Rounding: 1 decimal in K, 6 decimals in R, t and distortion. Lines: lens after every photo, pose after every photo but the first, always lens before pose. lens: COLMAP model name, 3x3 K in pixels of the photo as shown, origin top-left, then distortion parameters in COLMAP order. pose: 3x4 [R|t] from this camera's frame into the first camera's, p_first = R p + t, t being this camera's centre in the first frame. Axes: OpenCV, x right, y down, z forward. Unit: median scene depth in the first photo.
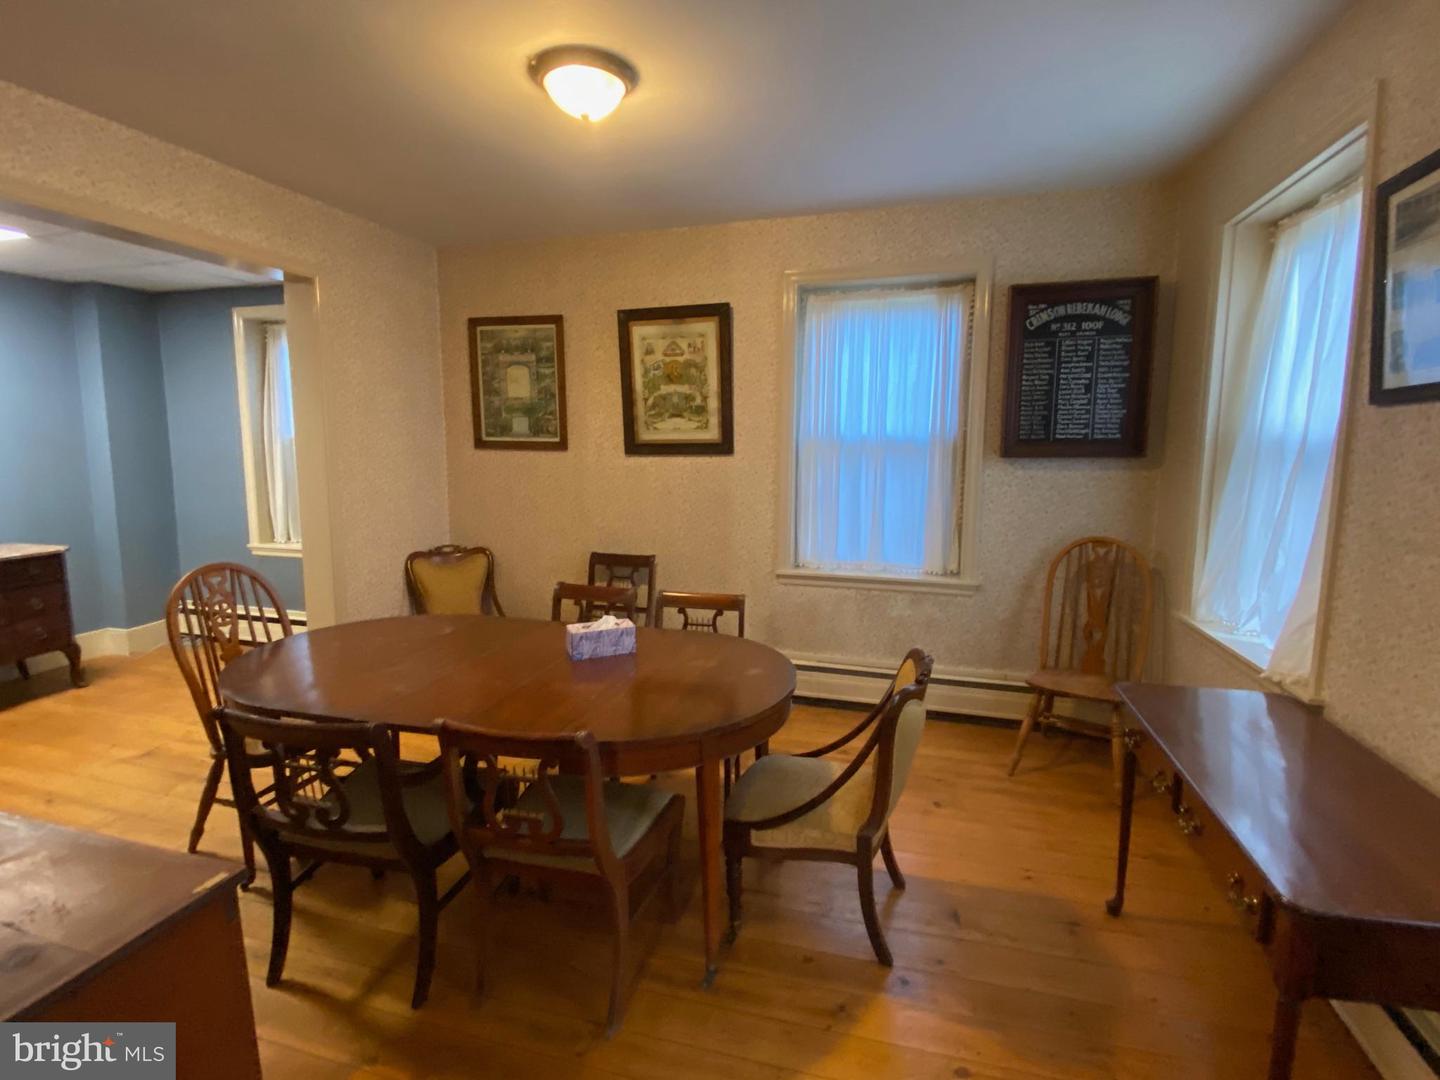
lens RADIAL K [[678.0, 0, 722.1], [0, 678.0, 549.7], [0, 0, 1]] dist [0.033261, -0.024749]
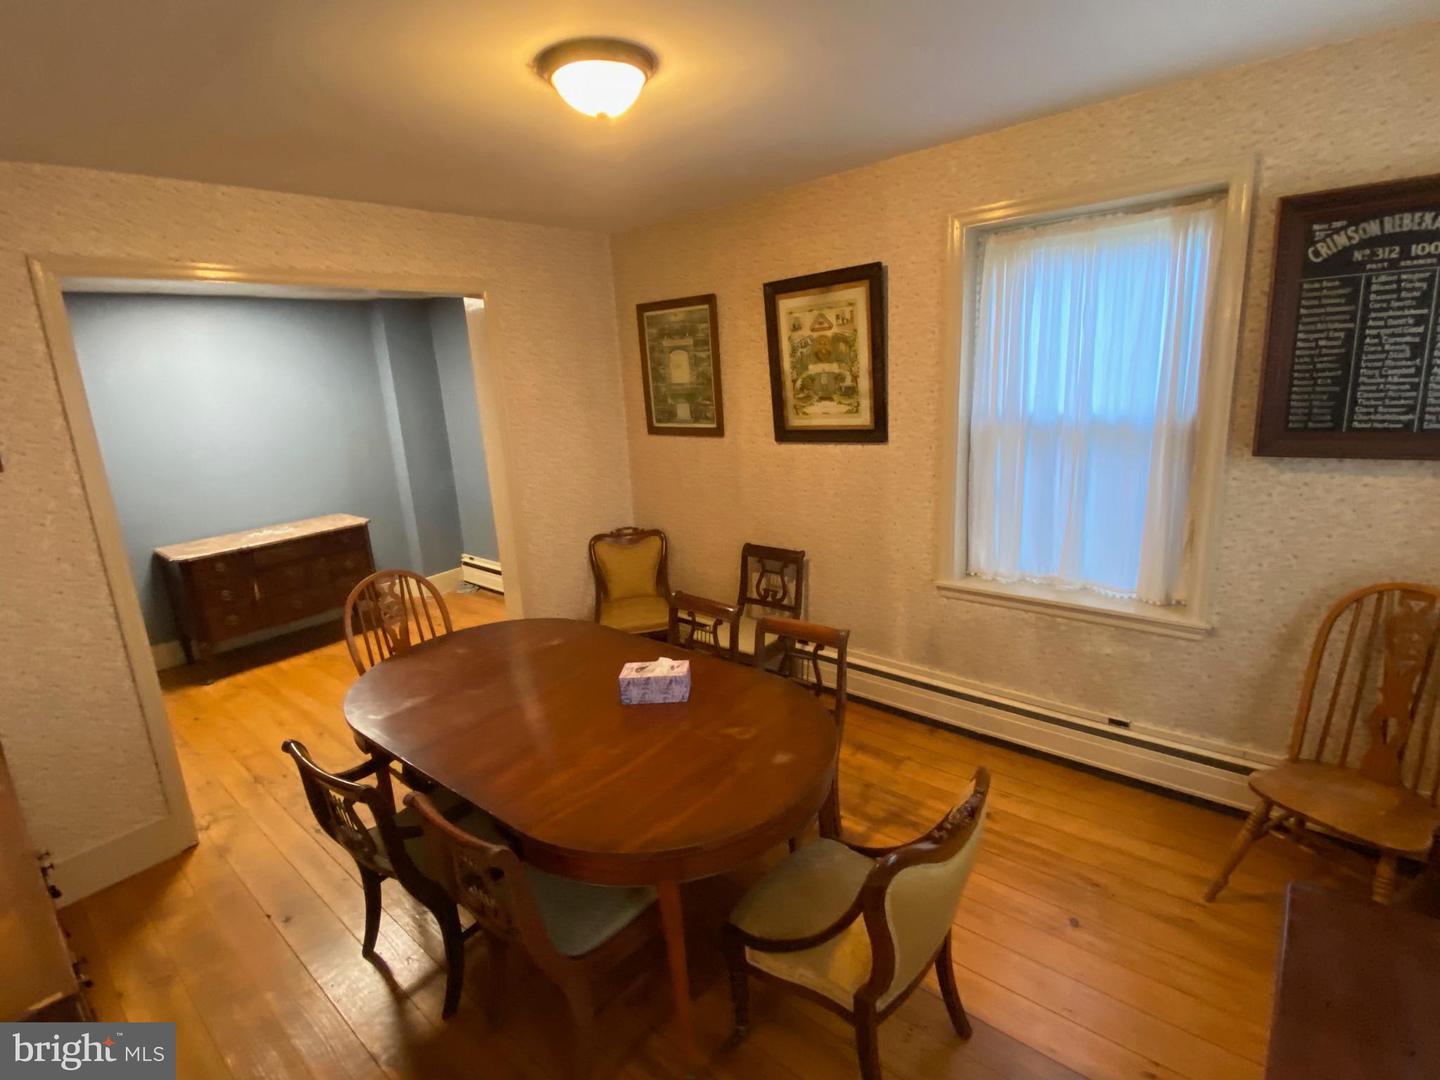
lens RADIAL K [[678.0, 0, 728.0], [0, 678.0, 546.0], [0, 0, 1]] dist [0.033261, -0.024749]
pose [[0.908833, 0.049673, -0.414192, 0.196438], [-0.001755, 0.993332, 0.115277, -0.110633], [0.417156, -0.104040, 0.902860, 0.129708]]
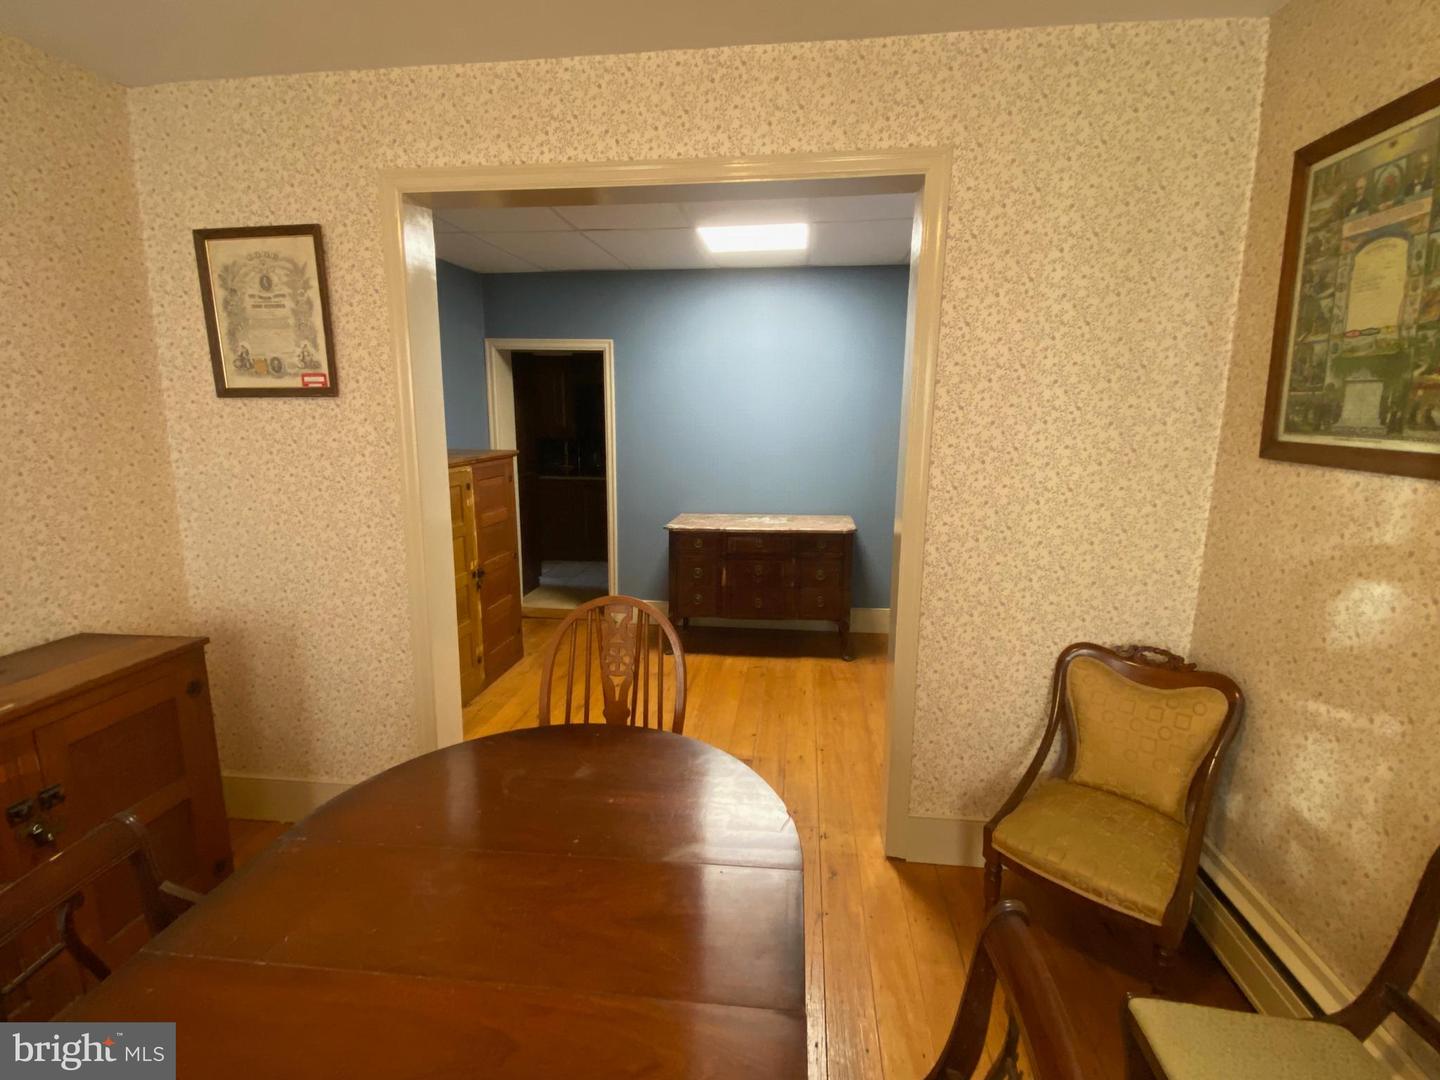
lens RADIAL K [[678.0, 0, 727.6], [0, 678.0, 520.8], [0, 0, 1]] dist [0.033261, -0.024749]
pose [[0.156057, 0.154475, -0.975594, 0.021437], [-0.152290, 0.979648, 0.130757, -0.127918], [0.975937, 0.128168, 0.176406, 0.664528]]
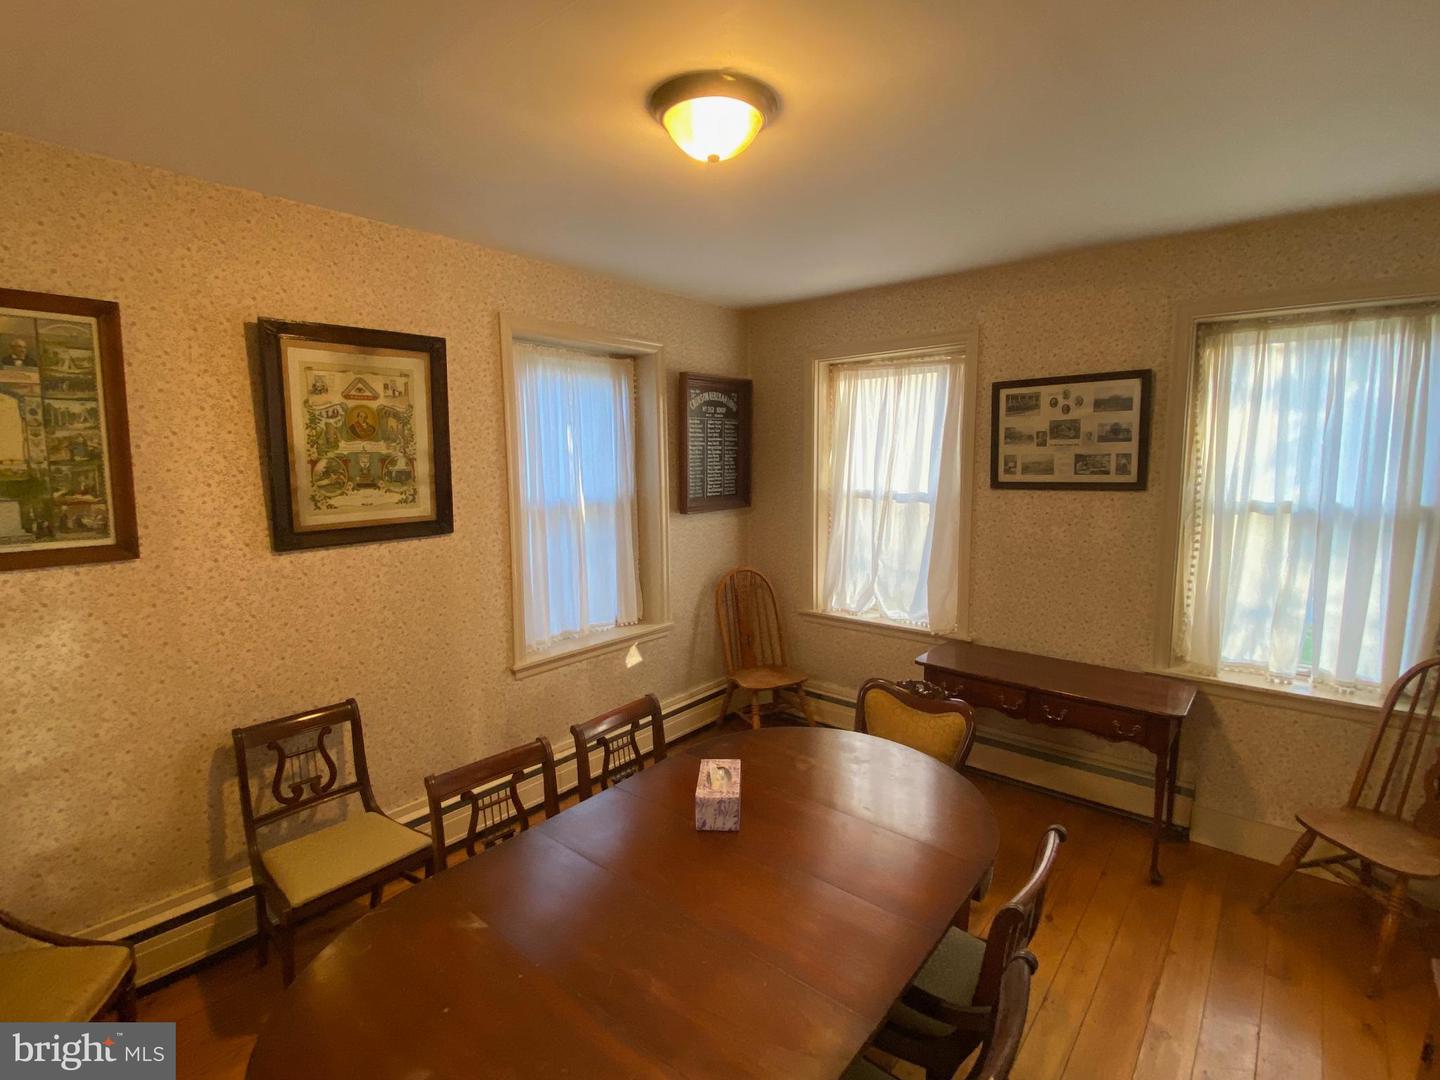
lens RADIAL K [[678.0, 0, 742.9], [0, 678.0, 539.8], [0, 0, 1]] dist [0.033261, -0.024749]
pose [[0.385774, -0.121201, 0.914598, -0.563921], [0.138809, 0.987674, 0.072336, -0.144337], [-0.912091, 0.099049, 0.397842, 0.398309]]
